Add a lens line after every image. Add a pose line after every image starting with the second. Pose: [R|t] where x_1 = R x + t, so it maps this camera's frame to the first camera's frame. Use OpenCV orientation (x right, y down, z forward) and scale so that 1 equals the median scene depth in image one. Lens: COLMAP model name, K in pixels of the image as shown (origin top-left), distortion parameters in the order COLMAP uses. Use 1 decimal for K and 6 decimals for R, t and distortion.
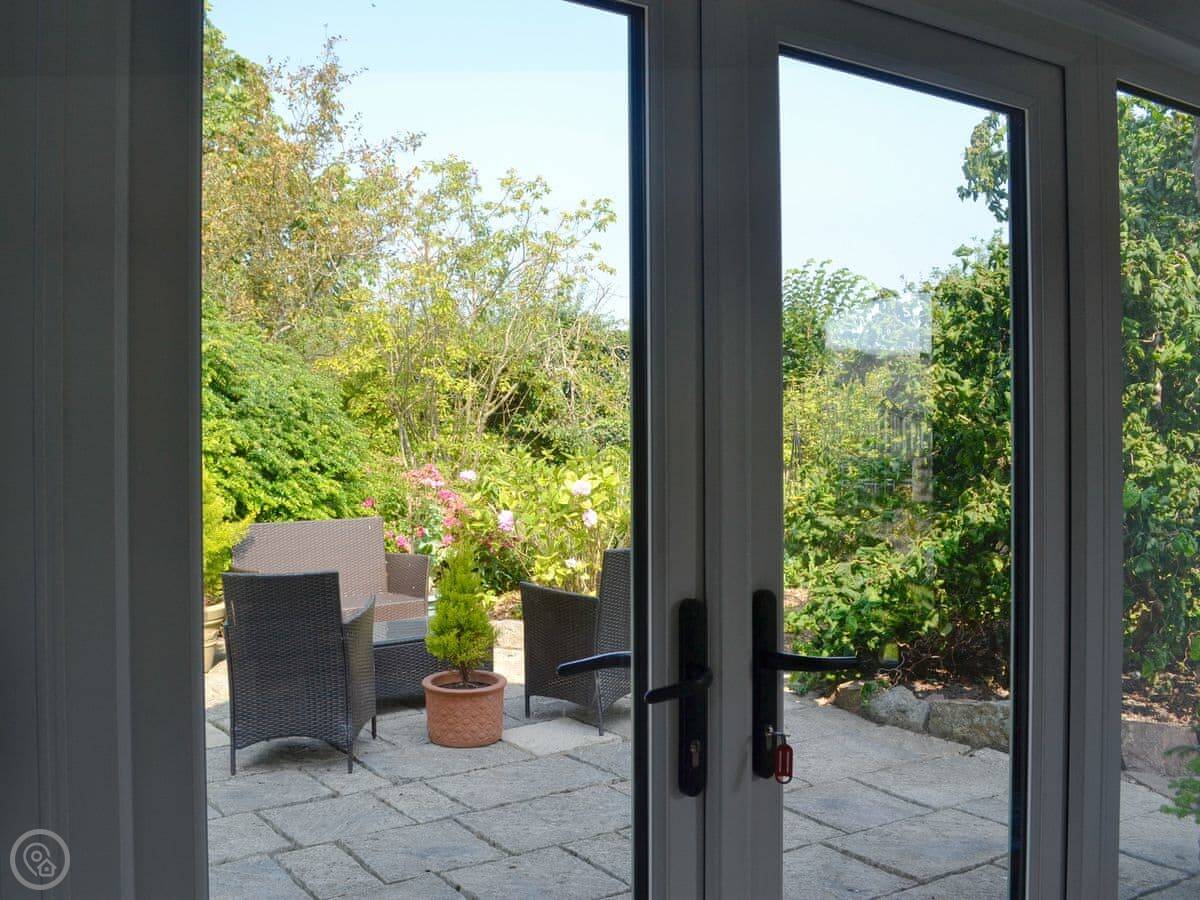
lens RADIAL K [[1054.4, 0, 600.0], [0, 1054.4, 450.0], [0, 0, 1]] dist [-0.062936, 0.000864]
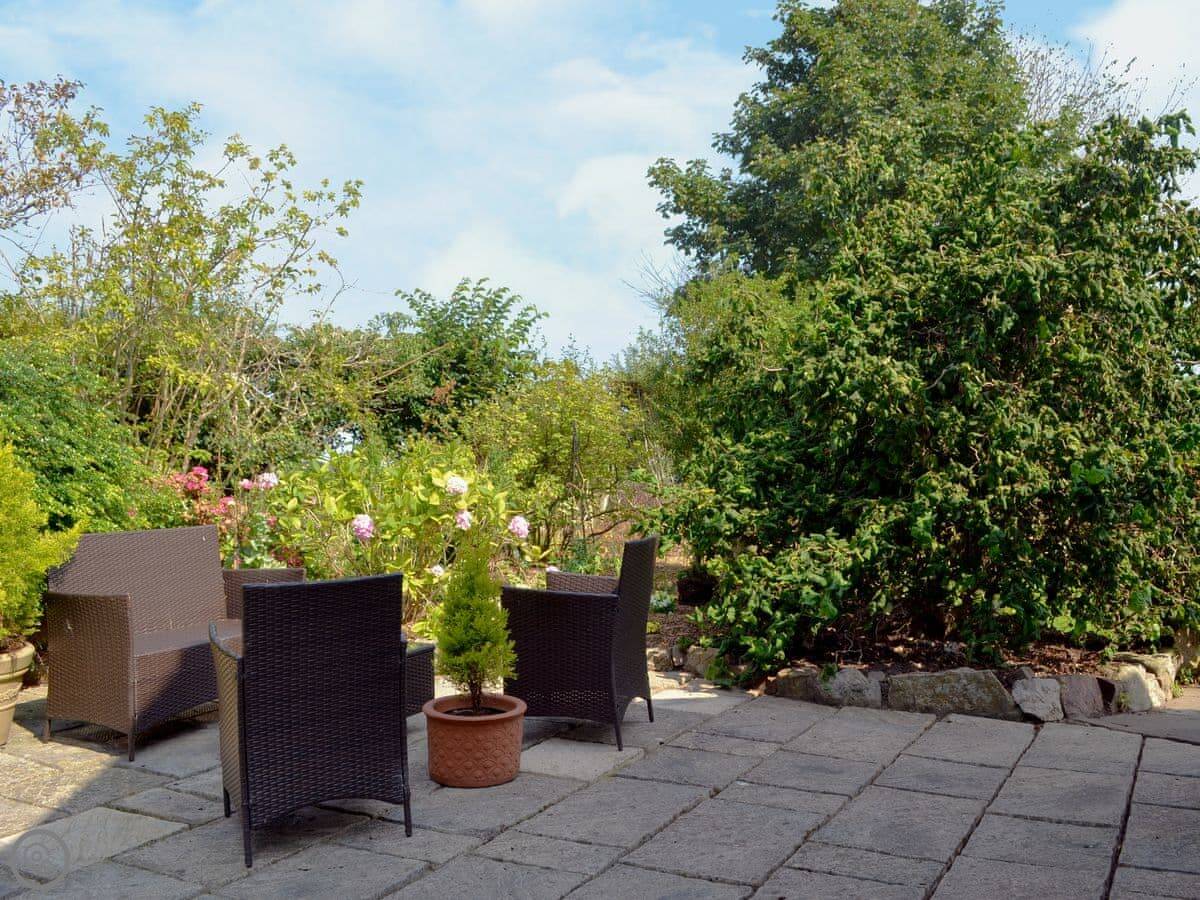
lens RADIAL K [[1017.1, 0, 599.5], [0, 1017.1, 481.8], [0, 0, 1]] dist [-0.060609, -0.003875]
pose [[0.877587, -0.004793, 0.479394, -0.448143], [0.006116, 0.999981, -0.001199, 0.046833], [-0.479379, 0.003984, 0.877599, 0.265196]]
